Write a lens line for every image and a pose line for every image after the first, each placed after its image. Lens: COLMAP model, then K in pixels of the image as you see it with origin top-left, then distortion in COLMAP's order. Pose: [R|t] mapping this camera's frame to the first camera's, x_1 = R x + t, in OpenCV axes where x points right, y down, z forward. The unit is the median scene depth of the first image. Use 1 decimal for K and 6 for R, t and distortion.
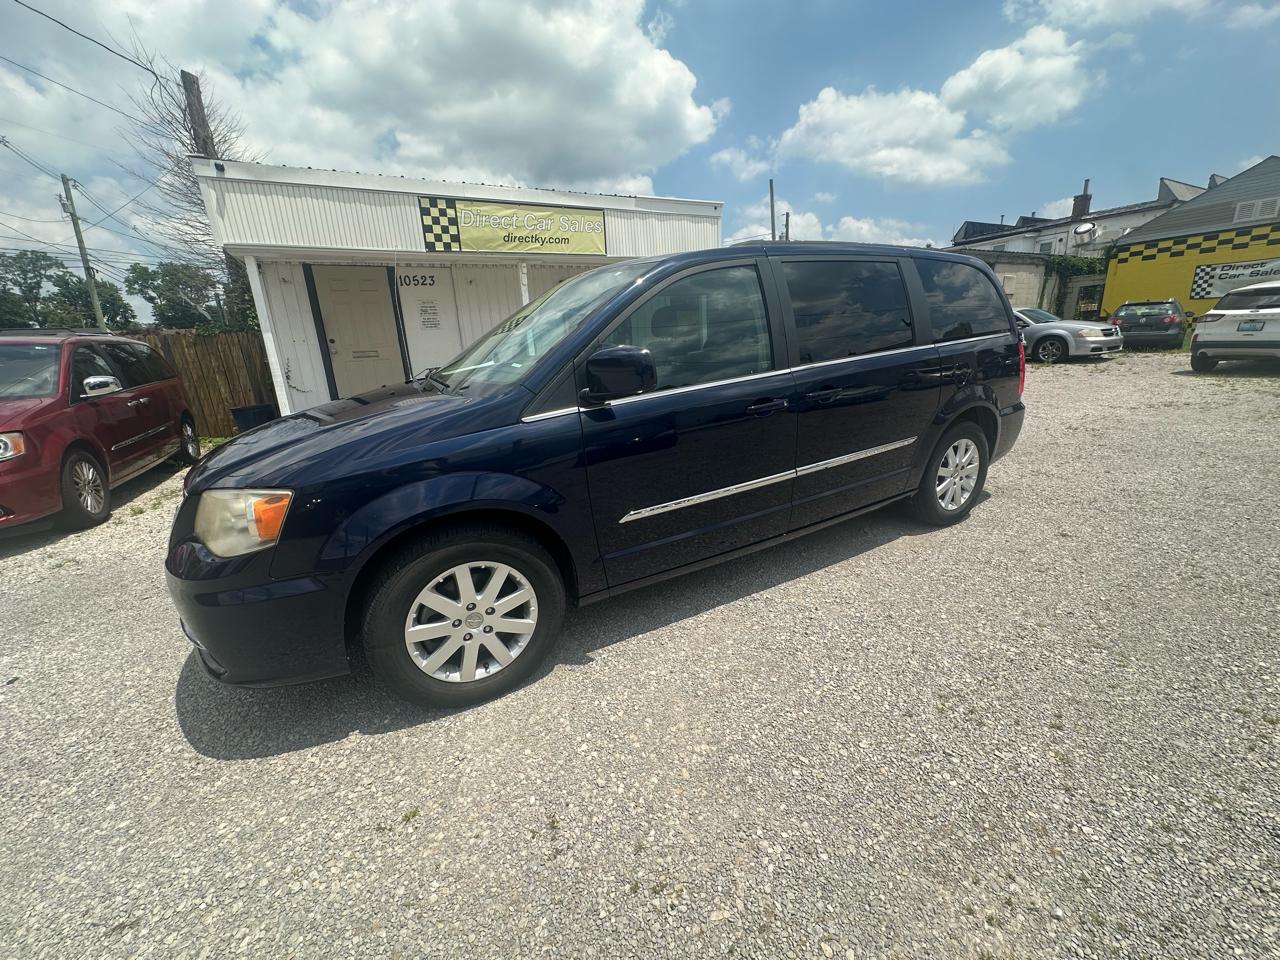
lens RADIAL K [[513.0, 0, 642.0], [0, 513.0, 482.7], [0, 0, 1]] dist [-0.002404, 0.001006]
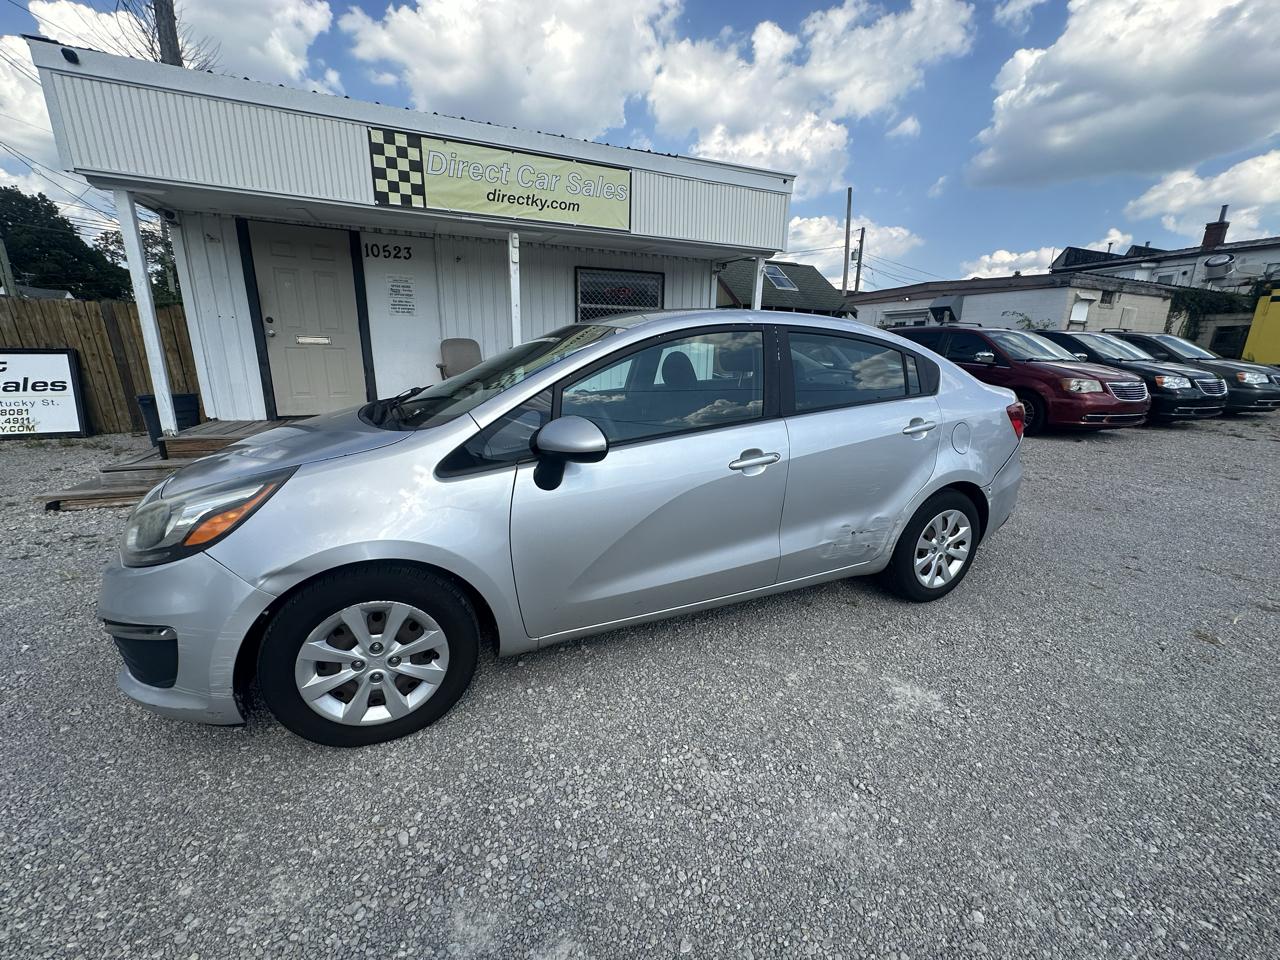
lens RADIAL K [[513.0, 0, 641.4], [0, 513.0, 482.4], [0, 0, 1]] dist [-0.002404, 0.001006]
pose [[0.991638, 0.095111, -0.087224, 0.027262], [-0.096851, 0.995171, -0.015929, -0.040528], [0.085288, 0.024244, 0.996061, 0.155059]]
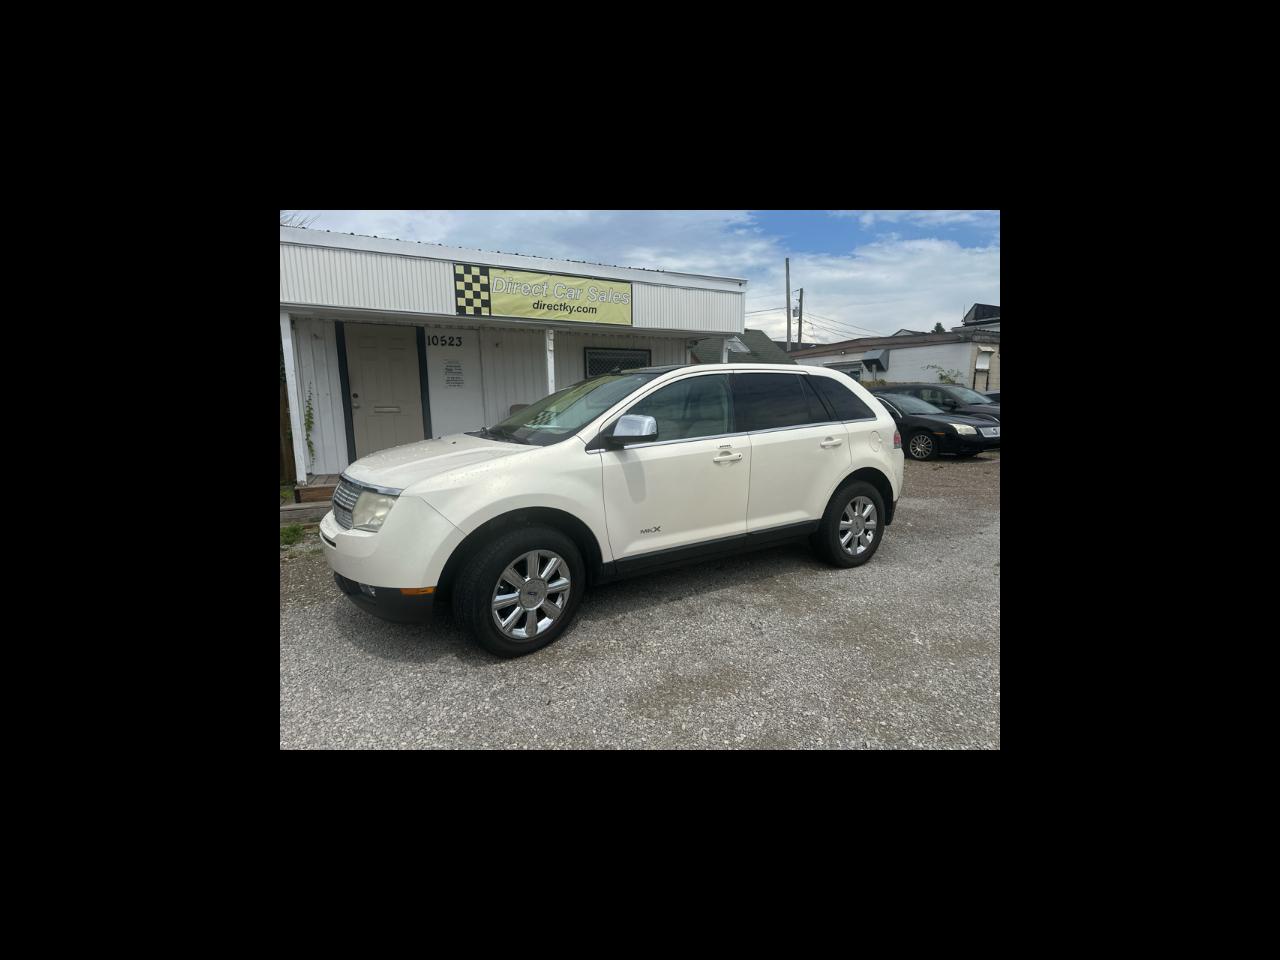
lens RADIAL K [[513.0, 0, 640.6], [0, 513.0, 485.6], [0, 0, 1]] dist [-0.002404, 0.001006]
pose [[0.998673, 0.047486, -0.019921, -0.009710], [-0.049337, 0.993143, -0.105984, -0.011879], [0.014752, 0.106826, 0.994168, 0.014274]]
